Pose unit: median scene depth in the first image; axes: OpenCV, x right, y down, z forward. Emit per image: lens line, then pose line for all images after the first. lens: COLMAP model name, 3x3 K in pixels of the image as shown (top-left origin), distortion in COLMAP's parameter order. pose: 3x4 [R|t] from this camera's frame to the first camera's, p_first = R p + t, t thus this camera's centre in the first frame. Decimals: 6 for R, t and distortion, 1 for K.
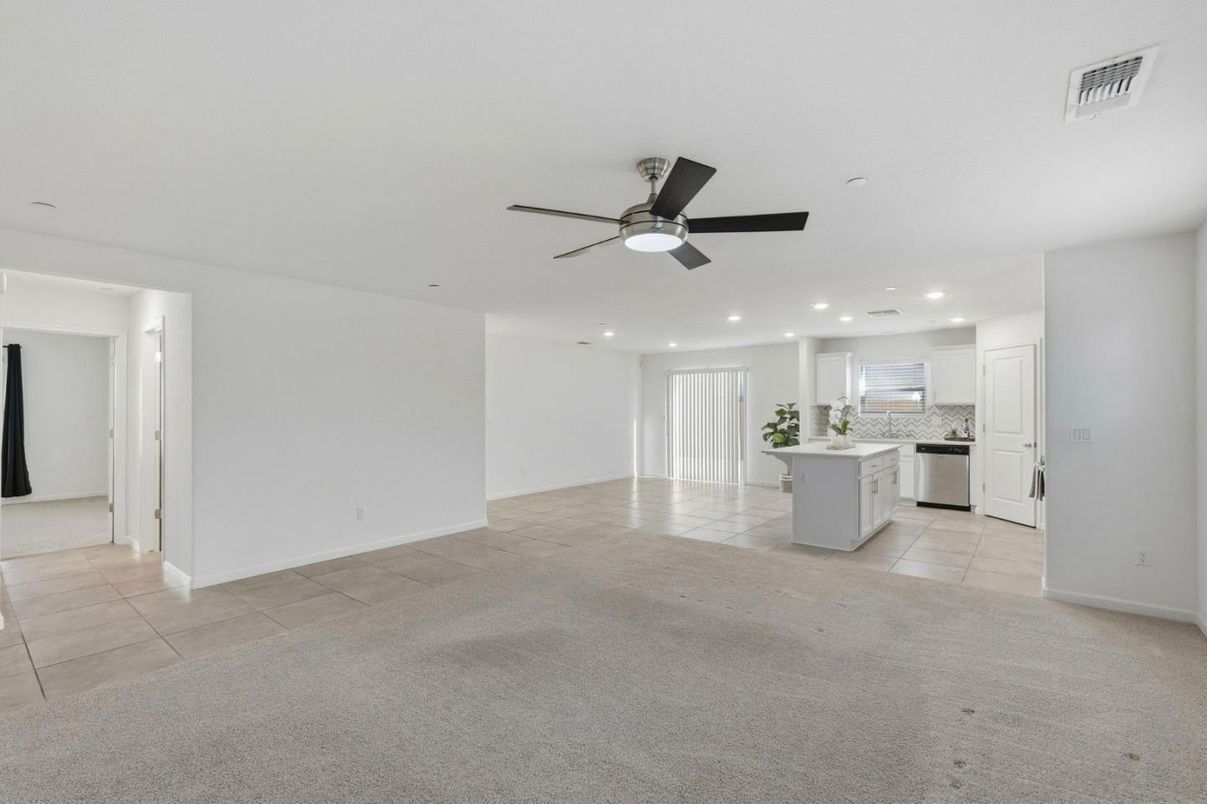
lens RADIAL K [[536.5, 0, 608.8], [0, 536.5, 406.6], [0, 0, 1]] dist [-0.013216, 0.004821]
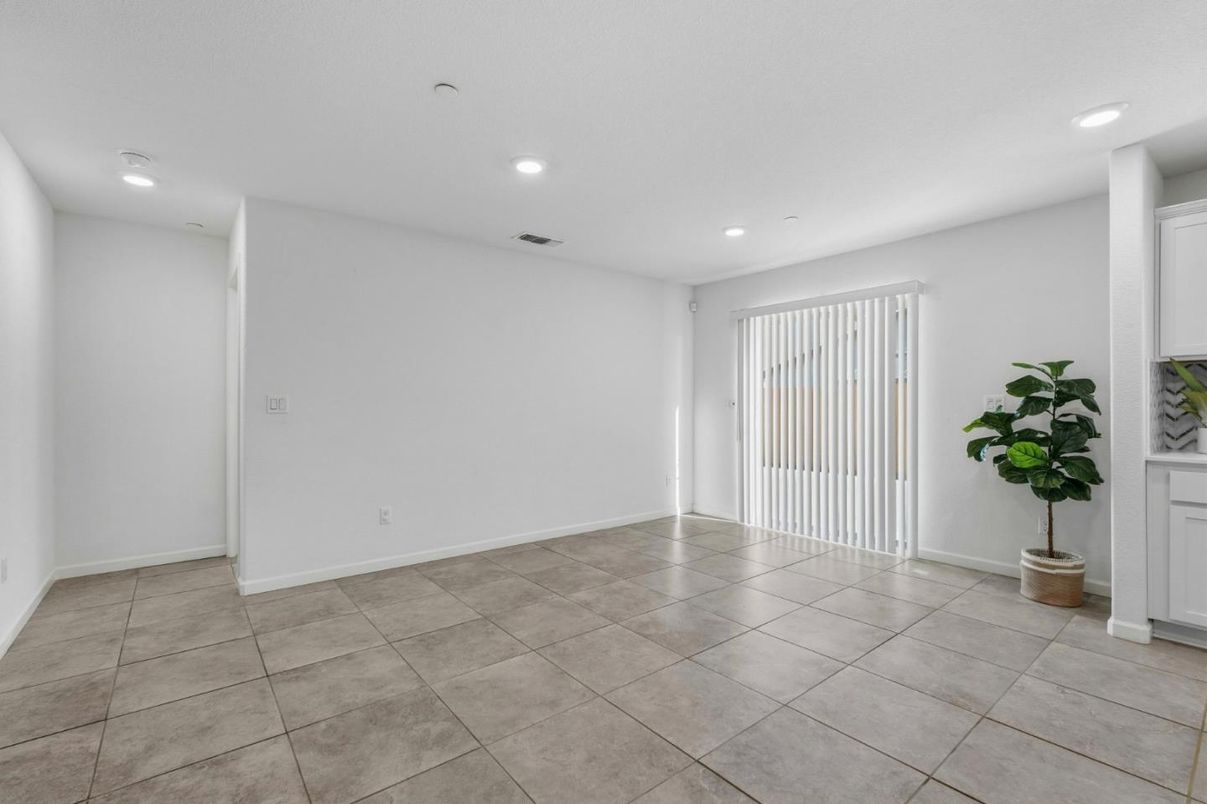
lens RADIAL K [[536.5, 0, 608.4], [0, 536.5, 405.0], [0, 0, 1]] dist [-0.013216, 0.004821]
pose [[0.976794, 0.001281, -0.214175, 0.114258], [0.000063, 0.999980, 0.006269, 0.021772], [0.214179, -0.006137, 0.976775, 0.565728]]
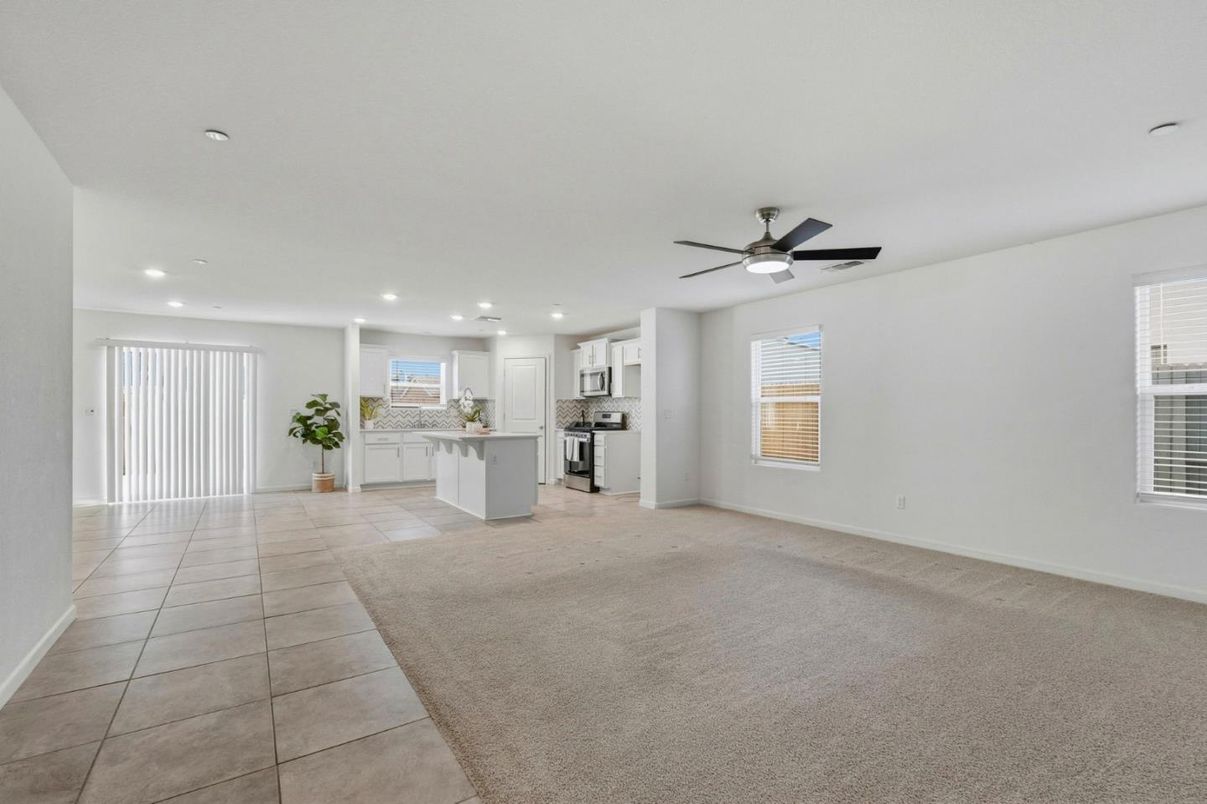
lens RADIAL K [[536.5, 0, 607.5], [0, 536.5, 410.9], [0, 0, 1]] dist [-0.013216, 0.004821]
pose [[0.312030, 0.003830, 0.950064, -0.364205], [-0.005362, 0.999983, -0.002270, 0.020977], [-0.950057, -0.004386, 0.312046, 0.257469]]
